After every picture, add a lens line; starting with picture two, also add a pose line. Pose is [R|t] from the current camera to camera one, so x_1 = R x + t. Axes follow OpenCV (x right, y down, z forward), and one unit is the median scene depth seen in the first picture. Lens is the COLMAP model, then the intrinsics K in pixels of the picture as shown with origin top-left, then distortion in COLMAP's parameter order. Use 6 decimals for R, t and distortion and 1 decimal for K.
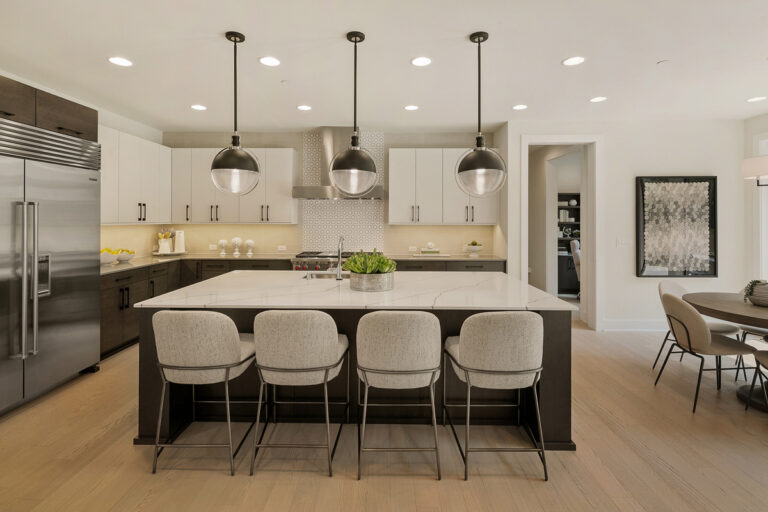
lens RADIAL K [[376.1, 0, 380.2], [0, 376.1, 220.0], [0, 0, 1]] dist [-0.000721, 0.000139]
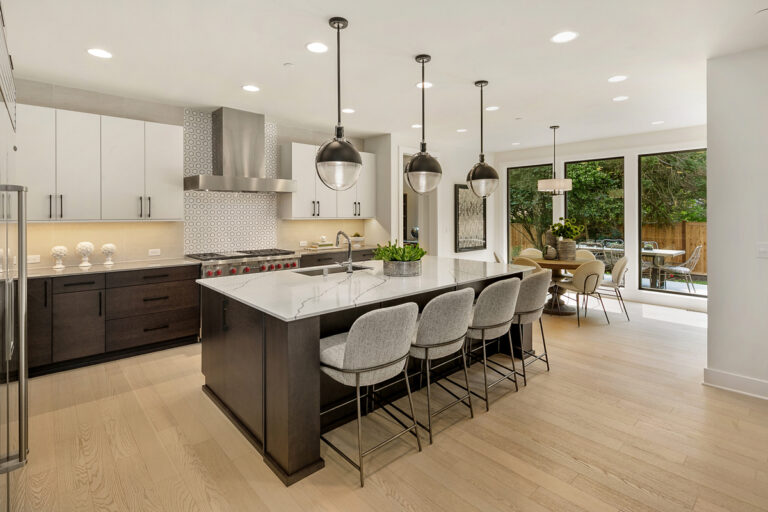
lens RADIAL K [[375.5, 0, 388.5], [0, 375.5, 214.6], [0, 0, 1]] dist [-0.000619, -0.000293]
pose [[0.727006, -0.006329, 0.686602, -0.510599], [0.006343, 0.999977, 0.002502, -0.002313], [-0.686602, 0.002536, 0.727029, 0.117169]]
